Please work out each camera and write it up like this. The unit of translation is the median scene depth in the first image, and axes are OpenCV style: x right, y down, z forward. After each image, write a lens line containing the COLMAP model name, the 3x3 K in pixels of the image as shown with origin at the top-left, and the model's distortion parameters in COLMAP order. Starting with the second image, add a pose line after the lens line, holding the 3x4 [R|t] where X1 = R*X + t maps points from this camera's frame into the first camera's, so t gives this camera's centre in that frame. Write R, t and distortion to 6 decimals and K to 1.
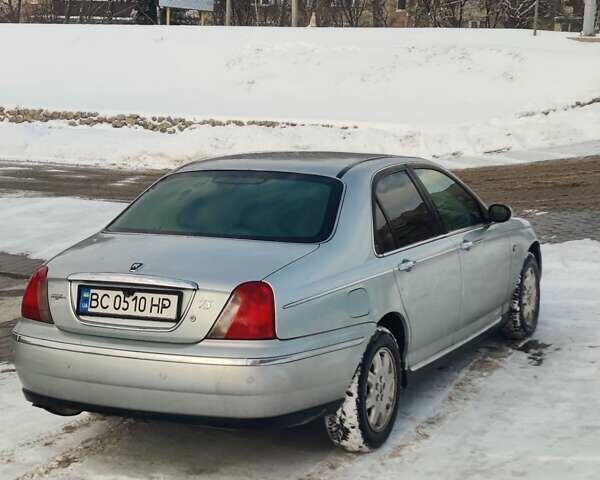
lens RADIAL K [[1383.0, 0, 300.0], [0, 1383.0, 240.0], [0, 0, 1]] dist [0.080930, 0.426622]
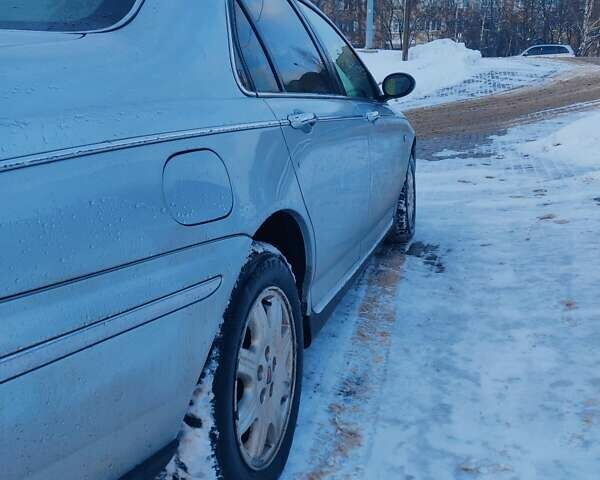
lens RADIAL K [[624.8, 0, 300.0], [0, 624.8, 240.0], [0, 0, 1]] dist [0.016364, 0.002188]
pose [[0.989150, -0.063139, 0.132652, 0.040816], [0.053554, 0.995772, 0.074627, 0.043522], [-0.136803, -0.066713, 0.988349, 0.739452]]
